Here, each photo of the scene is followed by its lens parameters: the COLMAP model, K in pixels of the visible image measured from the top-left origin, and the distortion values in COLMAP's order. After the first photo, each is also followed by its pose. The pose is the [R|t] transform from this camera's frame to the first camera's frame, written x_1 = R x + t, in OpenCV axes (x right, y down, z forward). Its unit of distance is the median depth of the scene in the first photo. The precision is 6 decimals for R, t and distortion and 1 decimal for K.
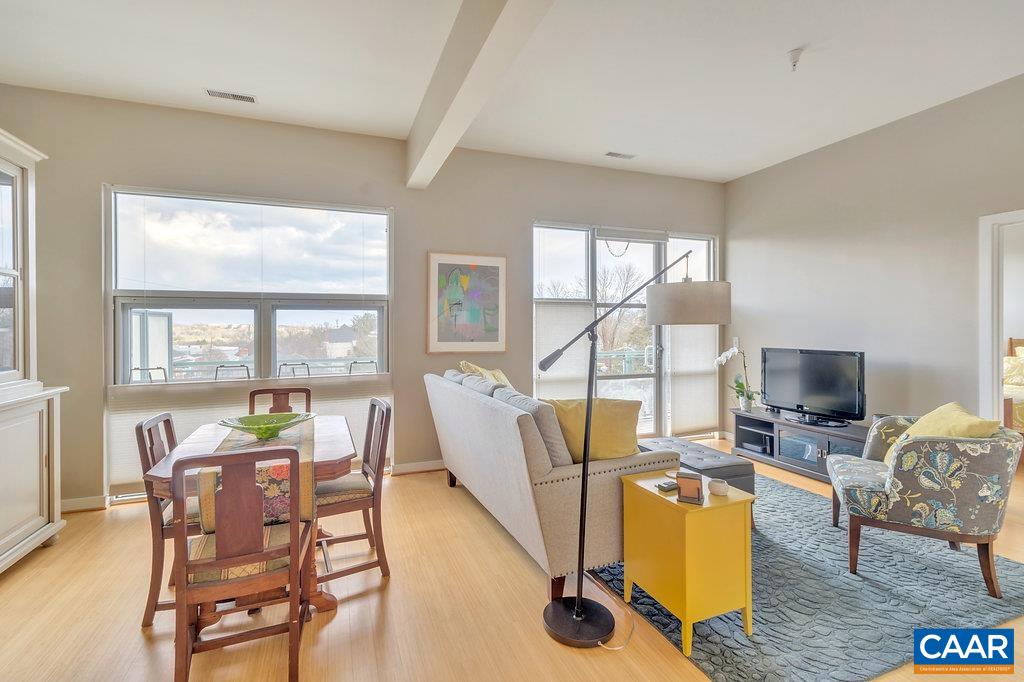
lens RADIAL K [[472.7, 0, 504.9], [0, 472.7, 328.1], [0, 0, 1]] dist [0.009457, -0.001509]
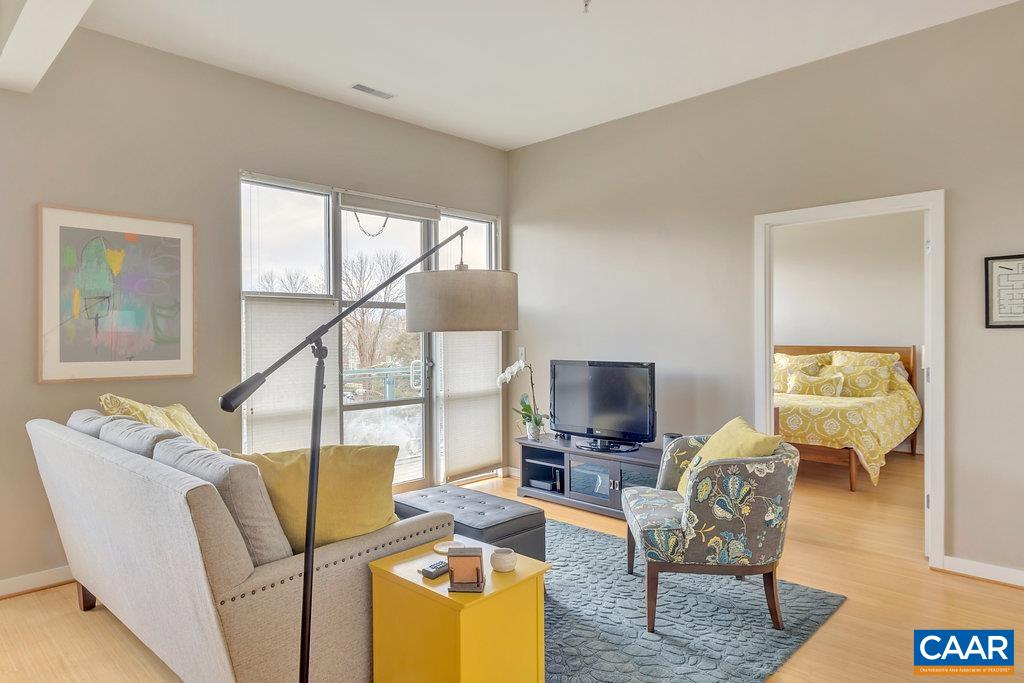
lens RADIAL K [[628.2, 0, 511.4], [0, 628.2, 339.2], [0, 0, 1]] dist [-0.000592, 0.004527]
pose [[0.904611, -0.007183, 0.426177, 0.034411], [0.005483, 0.999971, 0.005215, -0.000216], [-0.426203, -0.002381, 0.904625, 0.079858]]
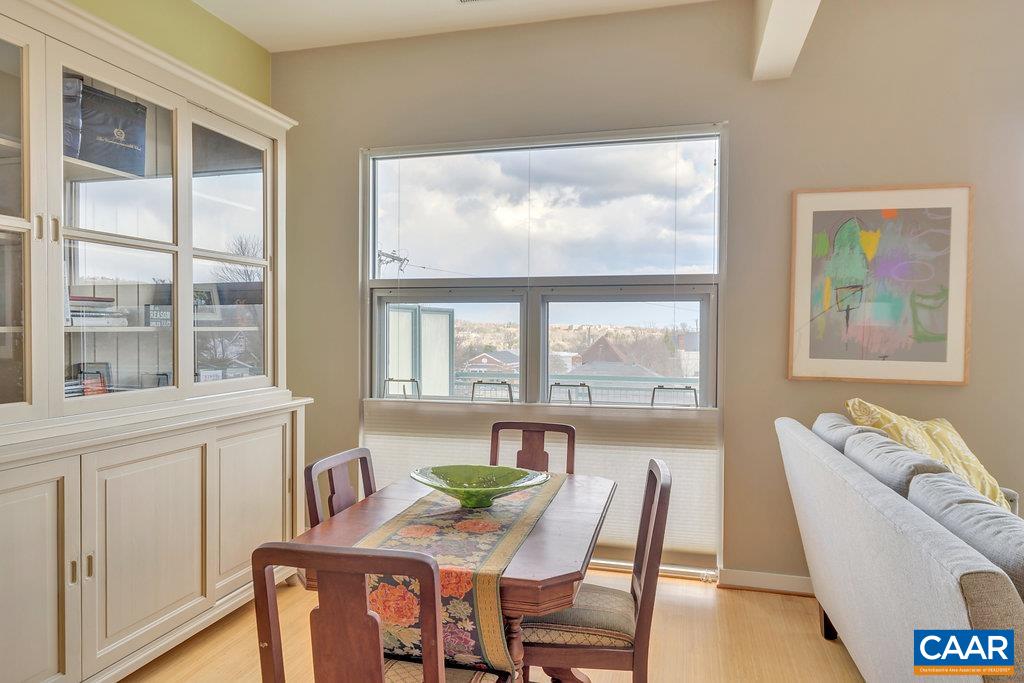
lens RADIAL K [[662.5, 0, 505.4], [0, 662.5, 338.8], [0, 0, 1]] dist [0.004201, -0.006388]
pose [[0.810183, 0.017490, -0.585917, 0.022130], [-0.011062, 0.999833, 0.014550, -0.000206], [0.586073, -0.005307, 0.810241, 0.215083]]
